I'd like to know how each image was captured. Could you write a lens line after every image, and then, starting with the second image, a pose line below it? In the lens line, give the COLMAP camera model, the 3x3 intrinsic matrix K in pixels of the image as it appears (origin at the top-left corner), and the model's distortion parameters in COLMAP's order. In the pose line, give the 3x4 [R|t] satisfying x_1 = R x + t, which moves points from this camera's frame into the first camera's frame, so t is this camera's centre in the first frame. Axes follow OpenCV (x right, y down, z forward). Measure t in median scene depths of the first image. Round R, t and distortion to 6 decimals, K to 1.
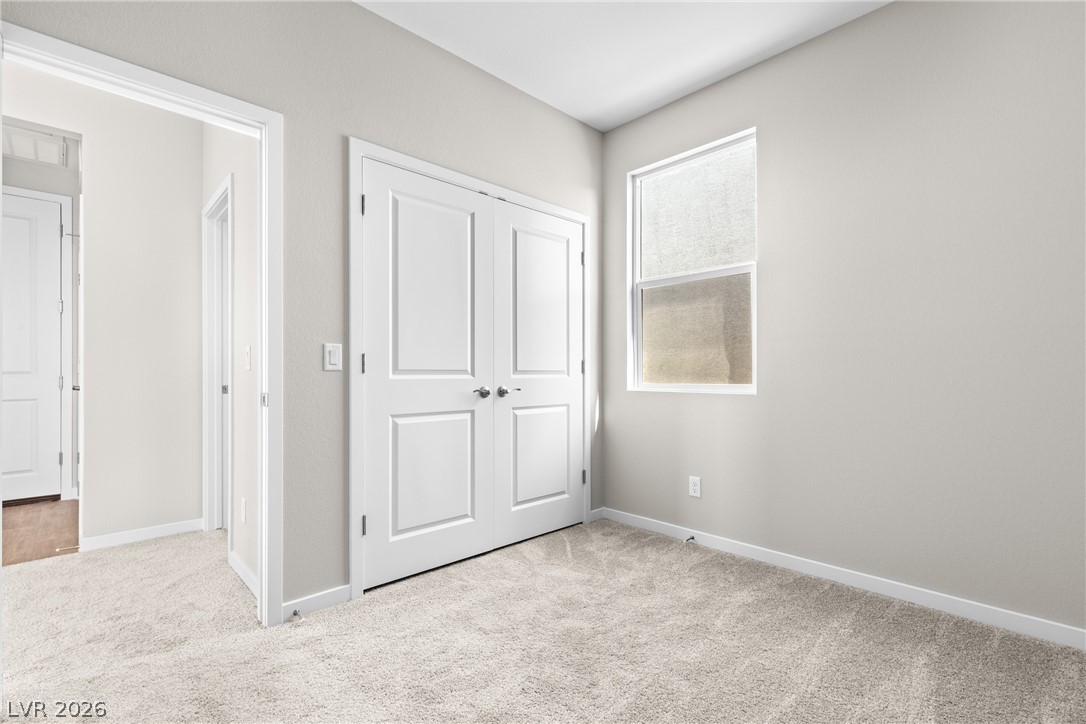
lens RADIAL K [[488.6, 0, 543.6], [0, 488.6, 360.4], [0, 0, 1]] dist [0.002948, 0.000005]
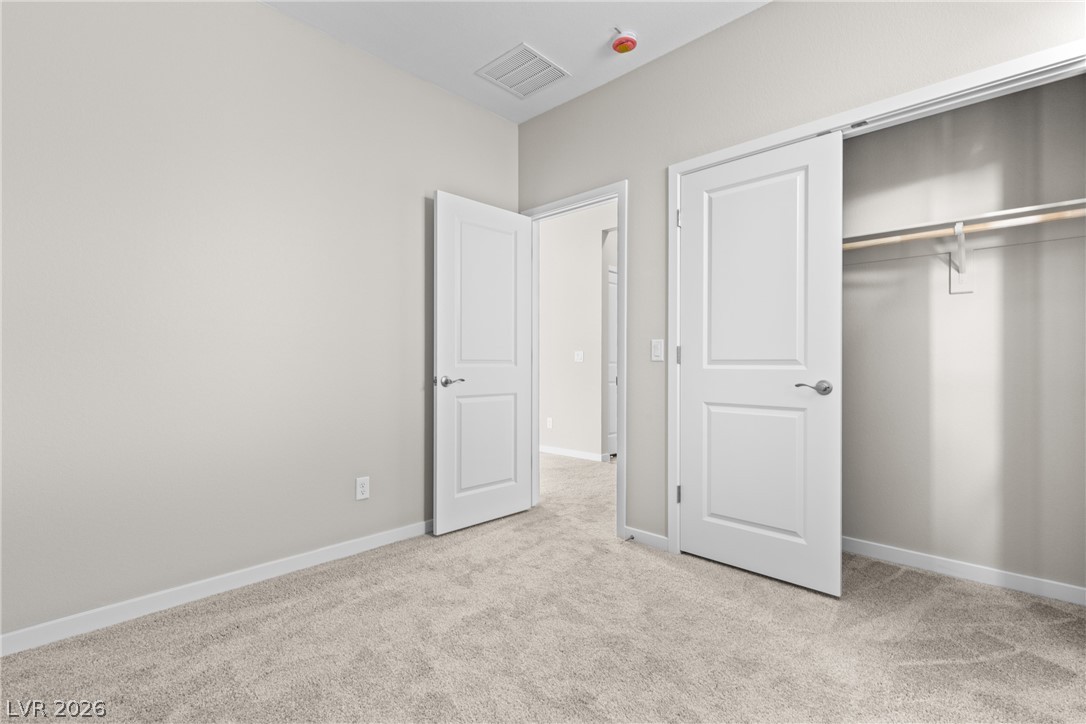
lens RADIAL K [[488.6, 0, 543.6], [0, 488.6, 360.4], [0, 0, 1]] dist [0.002948, 0.000005]
pose [[0.041880, -0.007245, -0.999096, 0.781235], [0.021421, 0.999750, -0.006352, 0.019609], [0.998893, -0.021136, 0.042025, 0.636204]]
